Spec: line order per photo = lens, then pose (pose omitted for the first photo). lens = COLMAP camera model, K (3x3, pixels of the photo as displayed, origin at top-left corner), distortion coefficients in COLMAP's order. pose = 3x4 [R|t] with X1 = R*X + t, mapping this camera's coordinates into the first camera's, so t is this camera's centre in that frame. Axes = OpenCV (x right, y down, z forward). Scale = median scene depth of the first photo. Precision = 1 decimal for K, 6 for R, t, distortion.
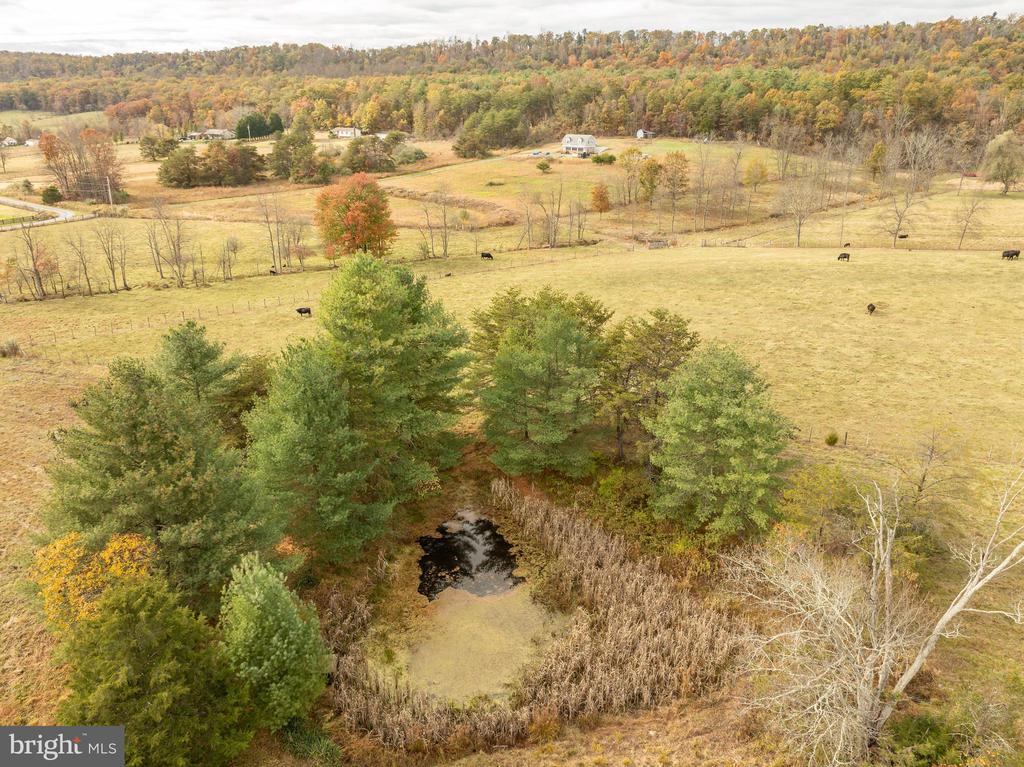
lens RADIAL K [[725.8, 0, 512.0], [0, 725.8, 383.5], [0, 0, 1]] dist [-0.039156, 0.003405]
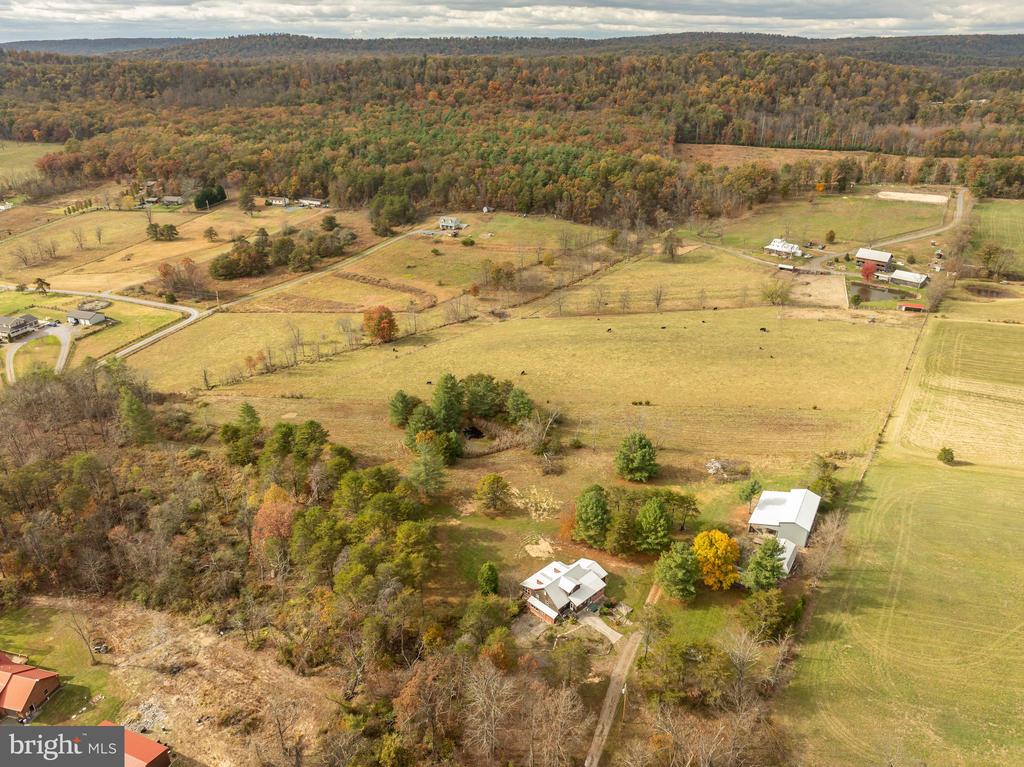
lens RADIAL K [[732.1, 0, 512.0], [0, 732.1, 383.5], [0, 0, 1]] dist [-0.045110, 0.019794]
pose [[0.976364, -0.094456, 0.194402, -0.124345], [0.082263, 0.994157, 0.069886, -0.072474], [-0.199867, -0.052242, 0.978429, -0.663616]]
